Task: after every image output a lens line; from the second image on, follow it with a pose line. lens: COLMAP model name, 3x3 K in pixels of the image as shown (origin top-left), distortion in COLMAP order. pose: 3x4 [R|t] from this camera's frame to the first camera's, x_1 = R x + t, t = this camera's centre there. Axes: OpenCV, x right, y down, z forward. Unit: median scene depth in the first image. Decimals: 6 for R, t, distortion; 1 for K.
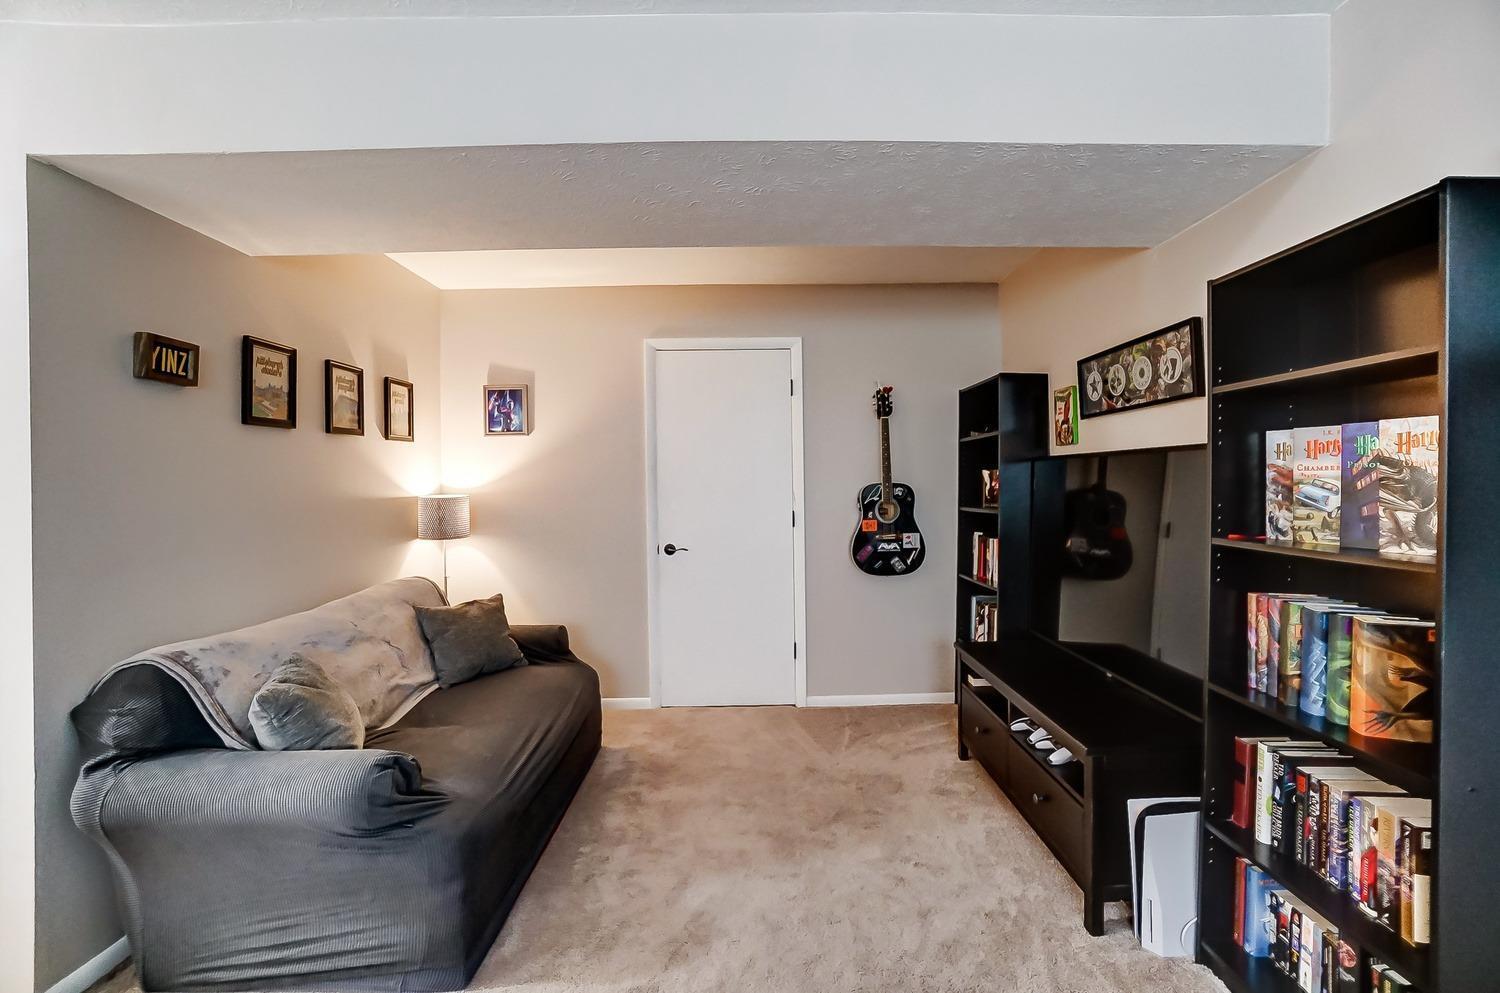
lens RADIAL K [[667.4, 0, 738.9], [0, 667.4, 473.9], [0, 0, 1]] dist [-0.047873, 0.016799]
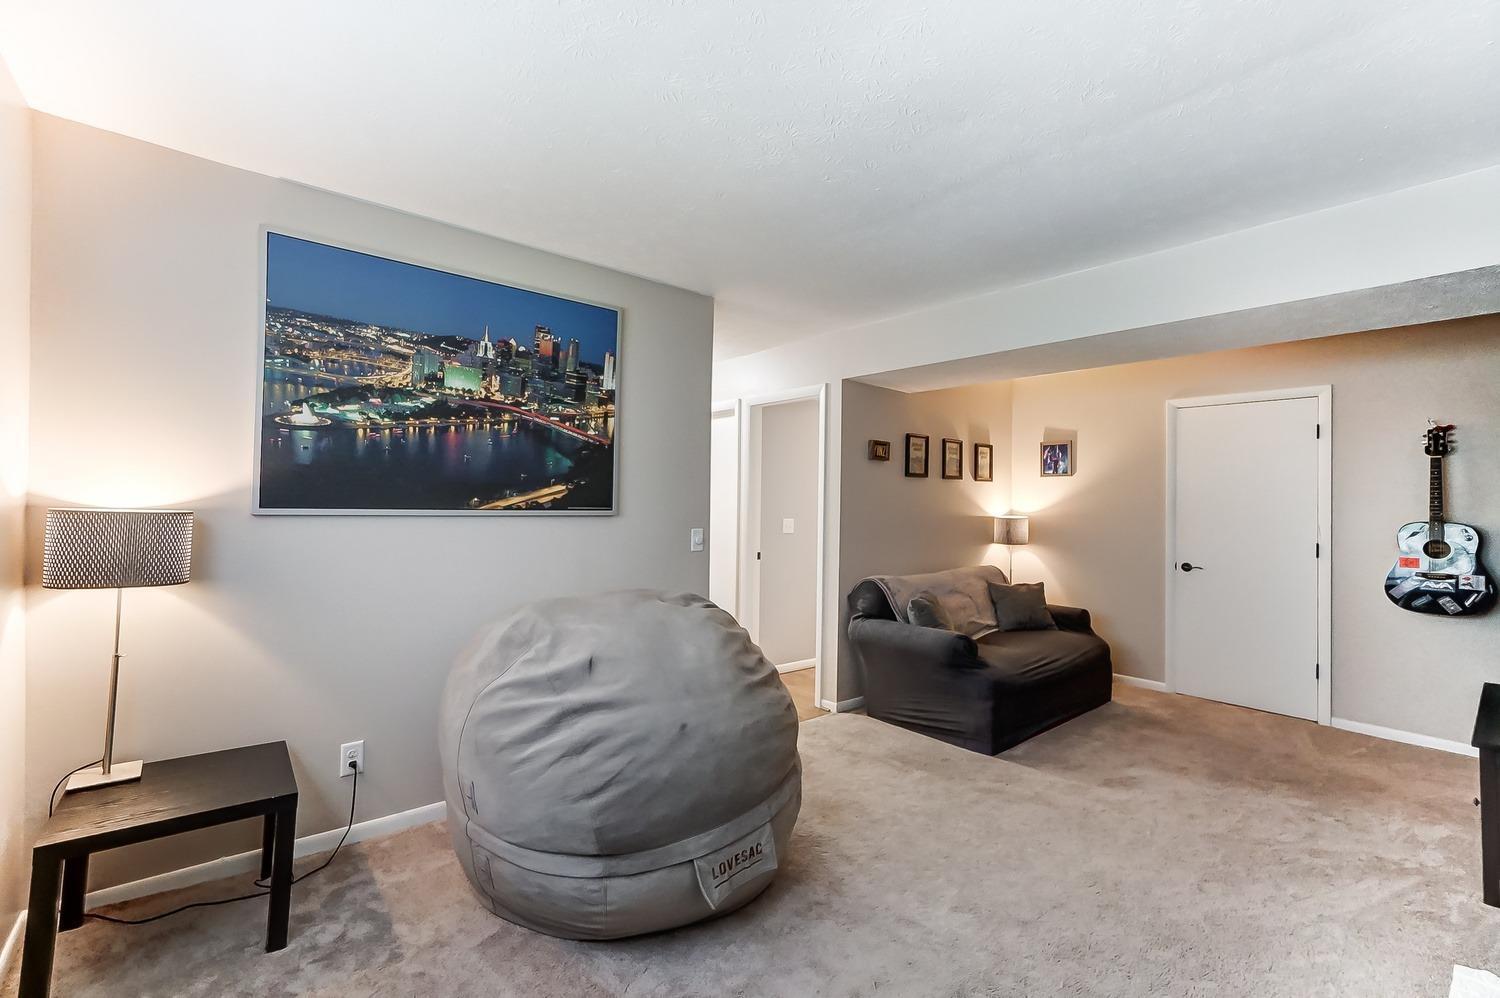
lens RADIAL K [[667.4, 0, 737.8], [0, 667.4, 497.1], [0, 0, 1]] dist [-0.047873, 0.016799]
pose [[0.649395, 0.020530, -0.760174, 0.449807], [-0.019199, 0.999759, 0.010599, -0.023083], [0.760208, 0.007712, 0.649633, -0.699737]]
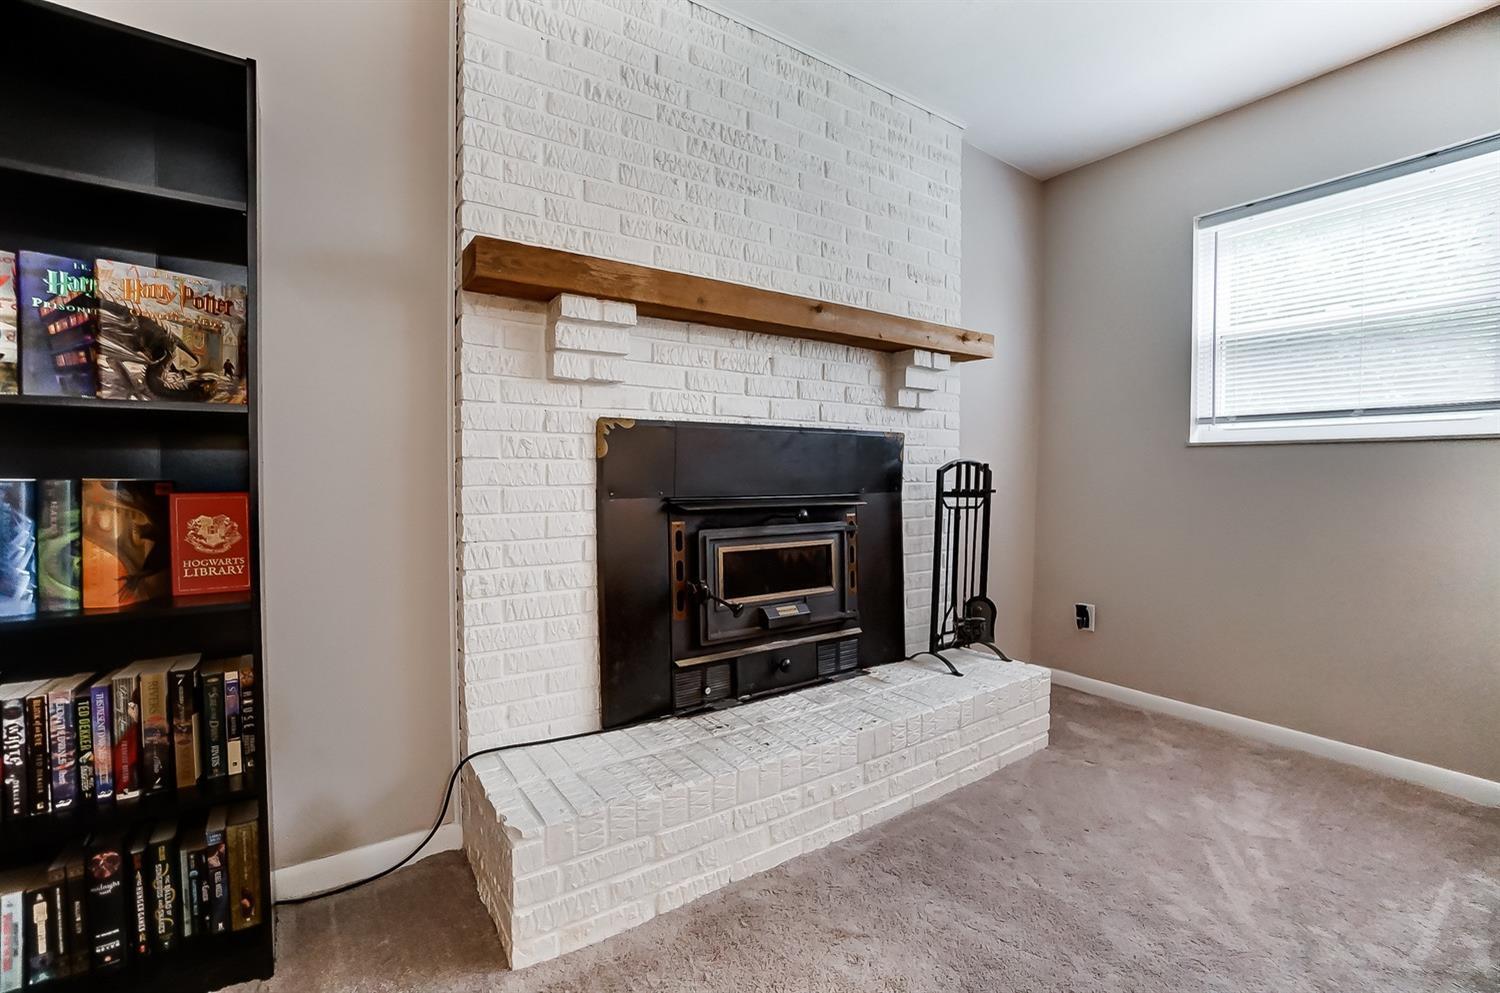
lens RADIAL K [[667.4, 0, 749.3], [0, 667.4, 493.4], [0, 0, 1]] dist [-0.047873, 0.016799]
pose [[-0.572434, -0.010320, 0.819886, -0.129471], [0.001407, 0.999907, 0.013568, 0.113983], [-0.819949, 0.008921, -0.572366, 0.381756]]
